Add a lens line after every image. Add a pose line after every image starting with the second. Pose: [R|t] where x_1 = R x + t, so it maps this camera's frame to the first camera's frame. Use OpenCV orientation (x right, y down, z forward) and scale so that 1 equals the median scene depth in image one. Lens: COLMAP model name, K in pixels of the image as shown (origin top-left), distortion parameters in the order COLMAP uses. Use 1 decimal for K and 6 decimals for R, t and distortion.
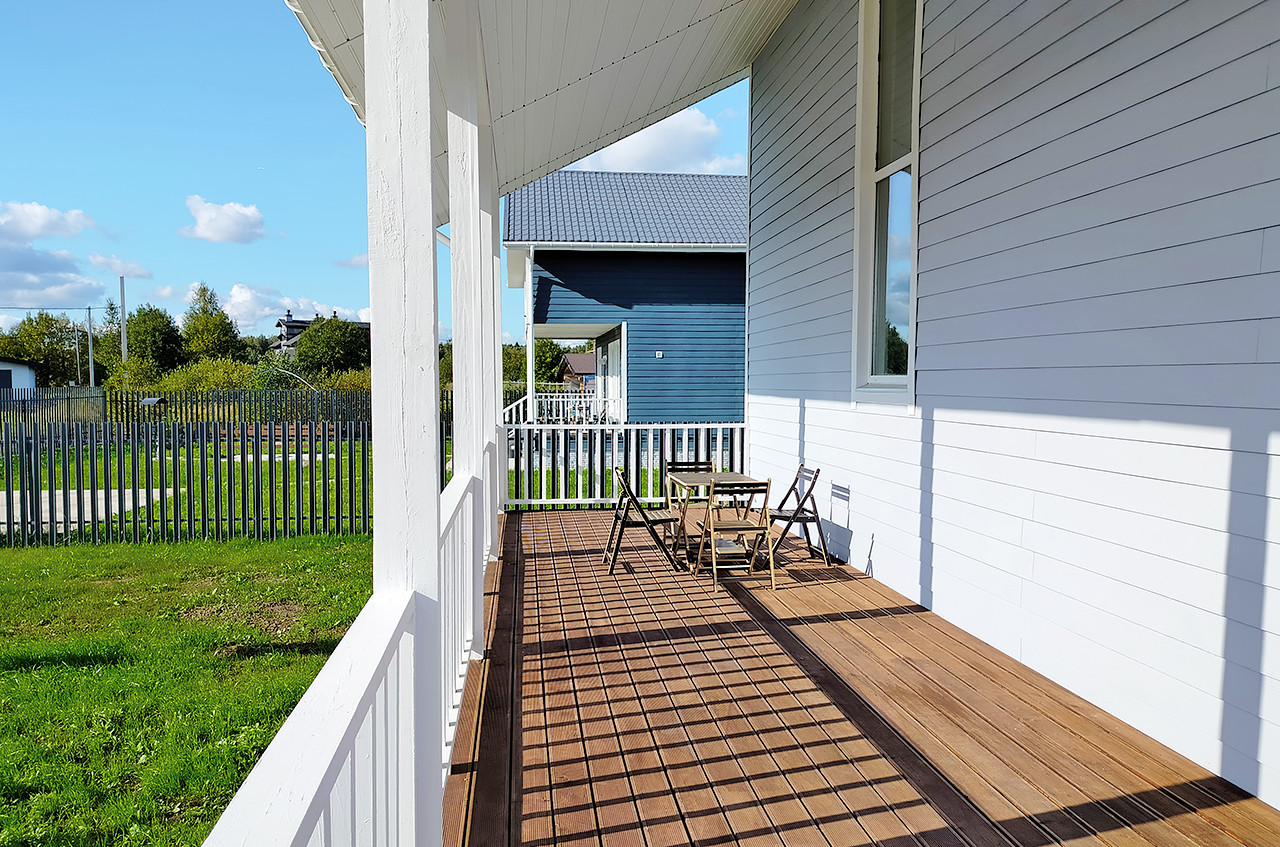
lens RADIAL K [[954.3, 0, 640.0], [0, 954.3, 423.5], [0, 0, 1]] dist [0.098315, -0.111395]
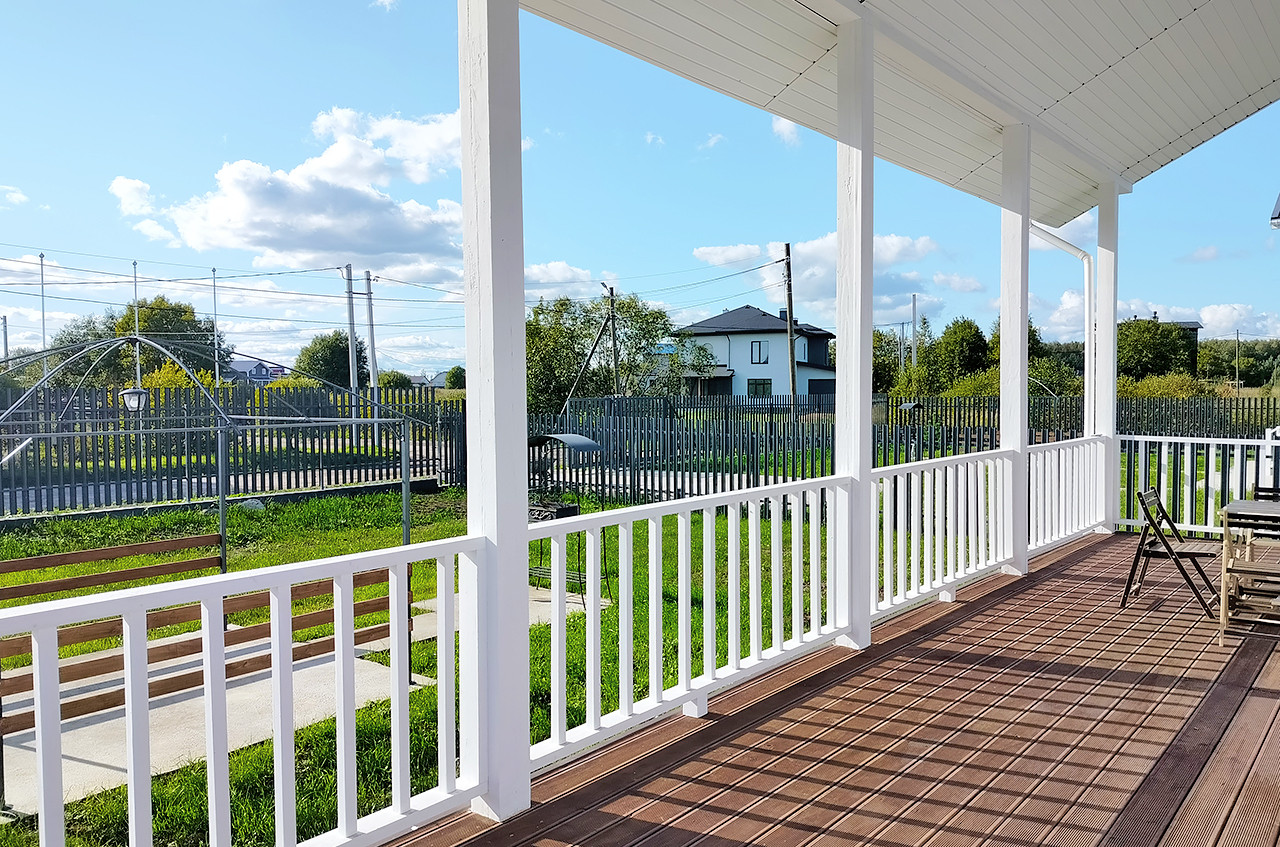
lens RADIAL K [[954.3, 0, 640.0], [0, 954.3, 423.5], [0, 0, 1]] dist [0.098315, -0.111395]
pose [[0.690277, 0.026152, -0.723073, 0.303598], [-0.031079, 0.999496, 0.006480, -0.002907], [0.722878, 0.018000, 0.690742, 0.059113]]
